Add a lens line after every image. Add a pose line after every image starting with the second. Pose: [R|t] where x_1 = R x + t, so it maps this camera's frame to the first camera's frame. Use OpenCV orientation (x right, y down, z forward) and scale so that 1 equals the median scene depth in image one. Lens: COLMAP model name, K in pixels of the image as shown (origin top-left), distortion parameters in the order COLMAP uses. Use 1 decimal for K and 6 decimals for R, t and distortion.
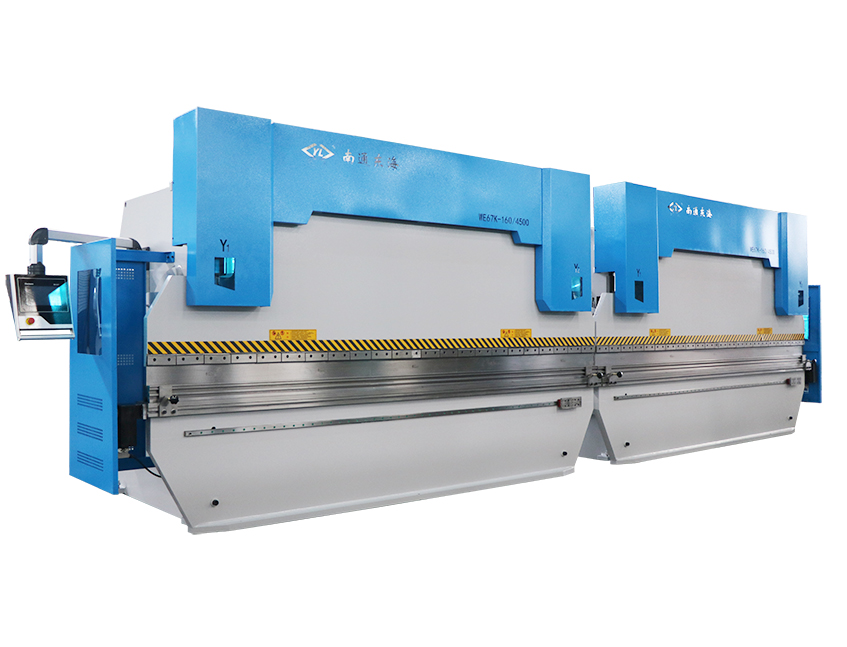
lens RADIAL K [[607.9, 0, 423.6], [0, 607.9, 306.6], [0, 0, 1]] dist [-0.067943, -0.000823]
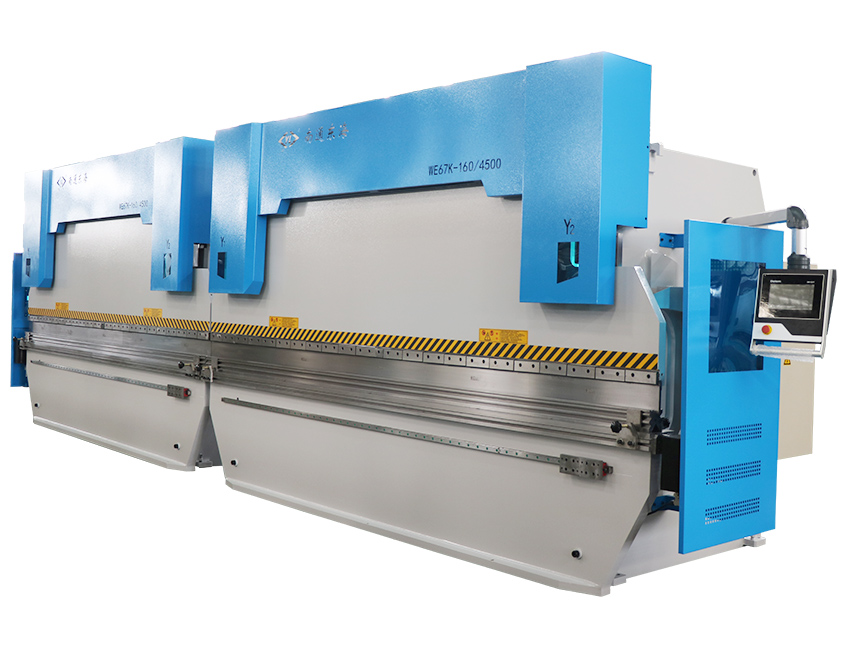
lens RADIAL K [[1048.5, 0, 423.6], [0, 1048.5, 277.6], [0, 0, 1]] dist [-0.219972, -0.011599]
pose [[0.186434, -0.031582, -0.981960, 1.590580], [-0.021295, 0.999119, -0.036176, 0.031233], [0.982237, 0.027655, 0.185597, 0.922425]]
